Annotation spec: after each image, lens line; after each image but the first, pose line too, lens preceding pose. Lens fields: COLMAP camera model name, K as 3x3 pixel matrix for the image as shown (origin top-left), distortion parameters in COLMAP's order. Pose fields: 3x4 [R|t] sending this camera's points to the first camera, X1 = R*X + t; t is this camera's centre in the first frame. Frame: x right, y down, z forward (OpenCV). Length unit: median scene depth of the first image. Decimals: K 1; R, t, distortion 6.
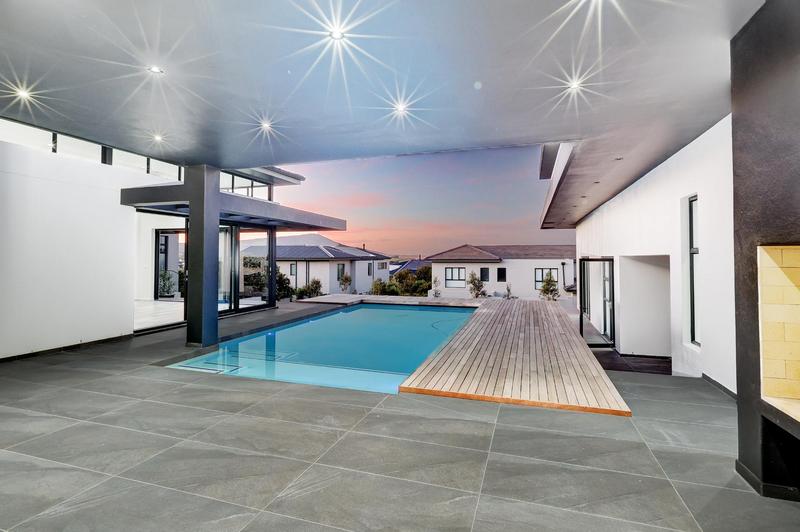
lens RADIAL K [[391.5, 0, 400.0], [0, 391.5, 266.0], [0, 0, 1]] dist [0.001121, 0.000061]
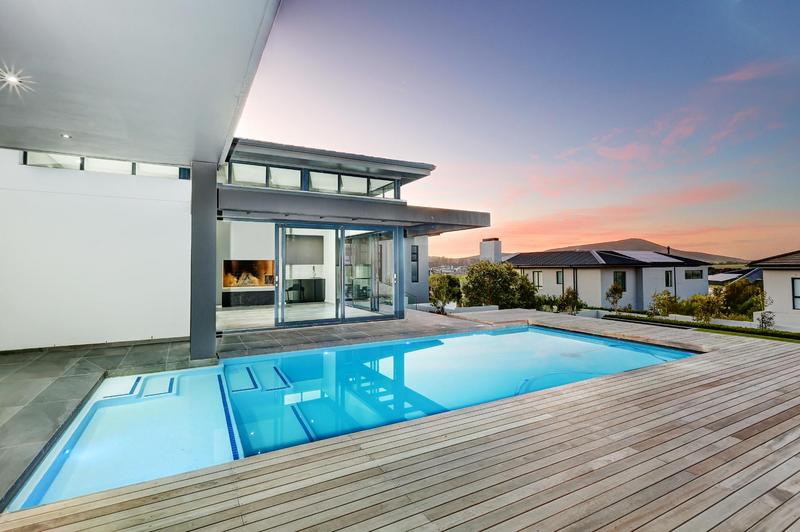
lens RADIAL K [[379.8, 0, 400.0], [0, 379.8, 266.0], [0, 0, 1]] dist [0.000882, 0.000038]
pose [[0.732530, -0.007039, -0.680699, 0.061544], [-0.006361, 0.999832, -0.017185, -0.000443], [0.680705, 0.016918, 0.732362, 0.094152]]
